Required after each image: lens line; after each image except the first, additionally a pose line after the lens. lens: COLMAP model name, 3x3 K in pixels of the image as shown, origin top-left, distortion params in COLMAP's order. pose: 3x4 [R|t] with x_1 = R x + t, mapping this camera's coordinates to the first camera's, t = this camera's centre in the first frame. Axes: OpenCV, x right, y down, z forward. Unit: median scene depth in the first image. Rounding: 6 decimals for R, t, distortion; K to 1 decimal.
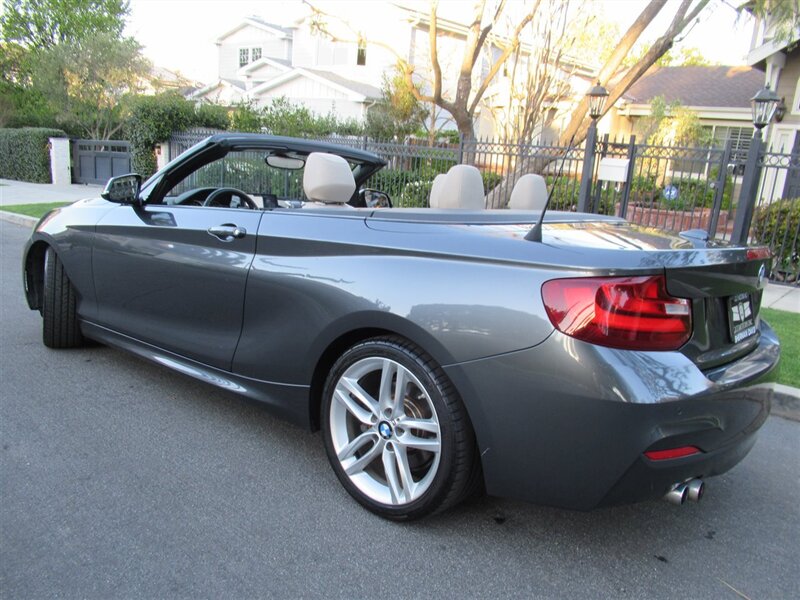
lens RADIAL K [[685.1, 0, 395.6], [0, 685.1, 297.0], [0, 0, 1]] dist [-0.014907, -0.005145]
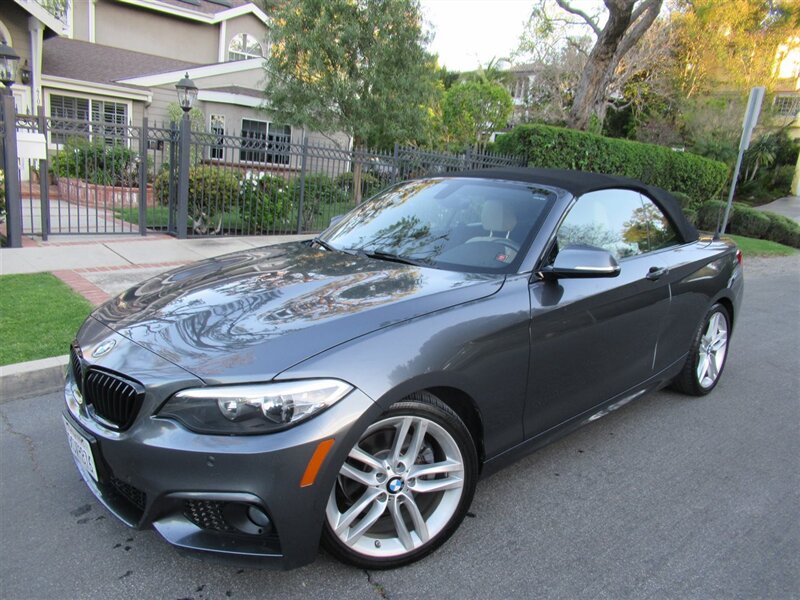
lens RADIAL K [[619.5, 0, 398.1], [0, 619.5, 293.9], [0, 0, 1]] dist [-0.007002, 0.012384]
pose [[0.116886, -0.274517, 0.954452, -0.451290], [0.146727, 0.955266, 0.256783, -0.137308], [-0.982247, 0.110030, 0.151936, 0.417691]]
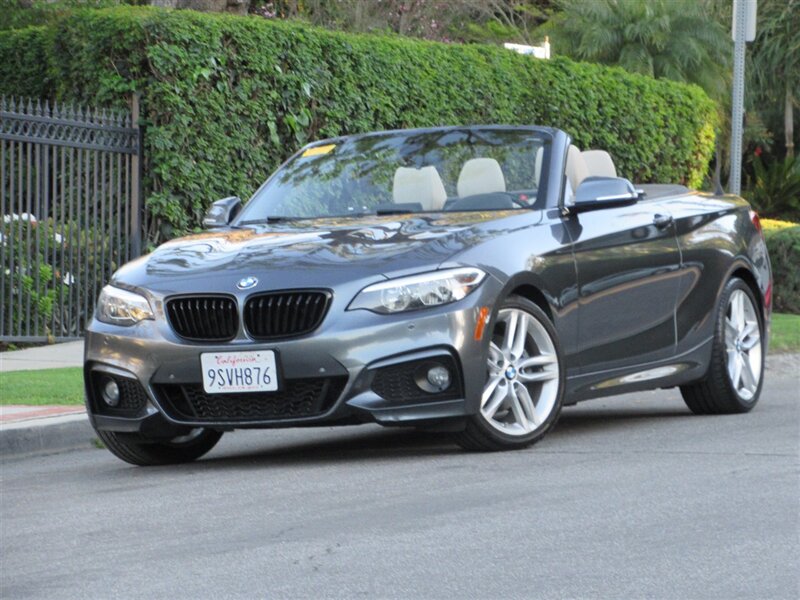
lens RADIAL K [[4538.4, 0, 400.0], [0, 4538.4, 300.0], [0, 0, 1]] dist [2.652415, 0.844449]
pose [[-0.297829, -0.085704, 0.950764, -2.210543], [0.192847, 0.970026, 0.147850, -0.354526], [-0.934937, 0.227386, -0.272374, 1.073634]]
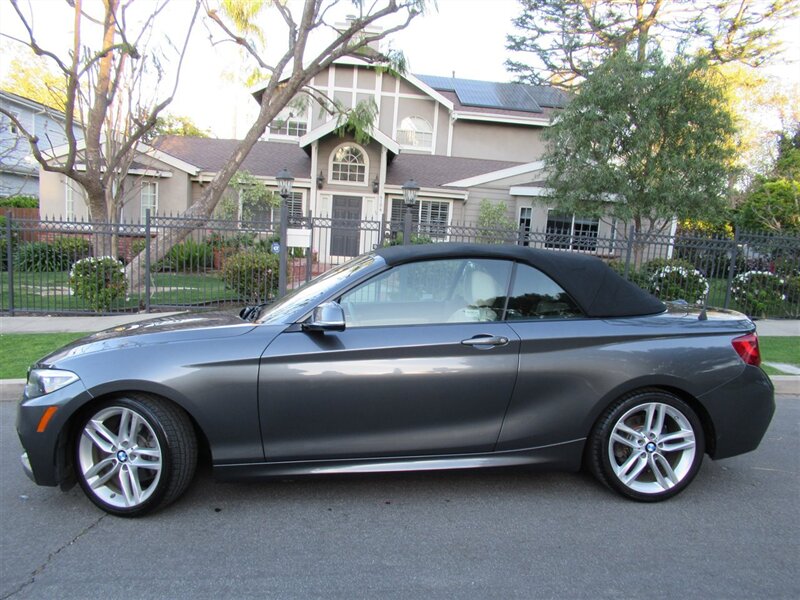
lens RADIAL K [[612.0, 0, 400.9], [0, 612.0, 295.6], [0, 0, 1]] dist [0.008067, 0.012556]
pose [[0.682090, -0.127431, 0.720080, -0.372565], [0.161271, 0.986668, 0.021846, -0.075936], [-0.713264, 0.101227, 0.693547, 0.096933]]
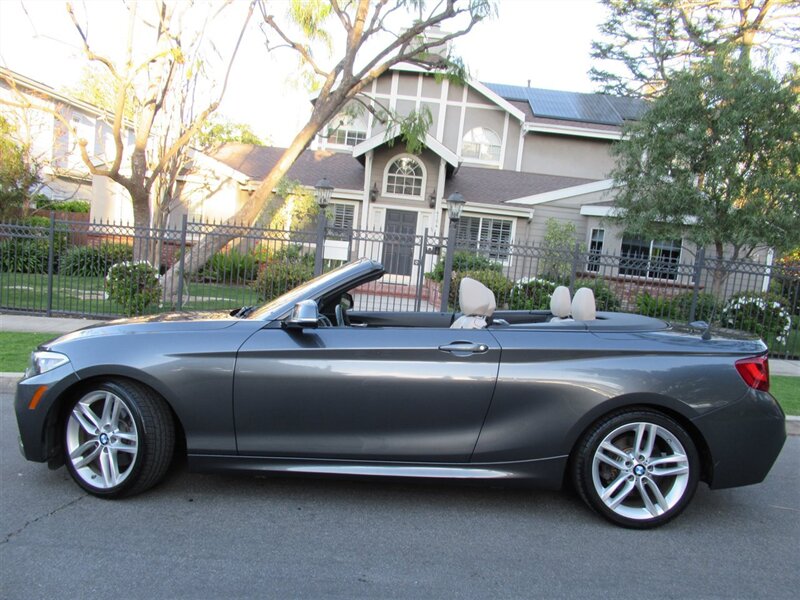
lens RADIAL K [[673.9, 0, 400.0], [0, 673.9, 300.0], [0, 0, 1]] dist [-0.008152, 0.003584]
pose [[0.760898, -0.070252, 0.645057, -0.357995], [0.115372, 0.992929, -0.027952, -0.053698], [-0.638532, 0.095690, 0.763623, 0.039094]]
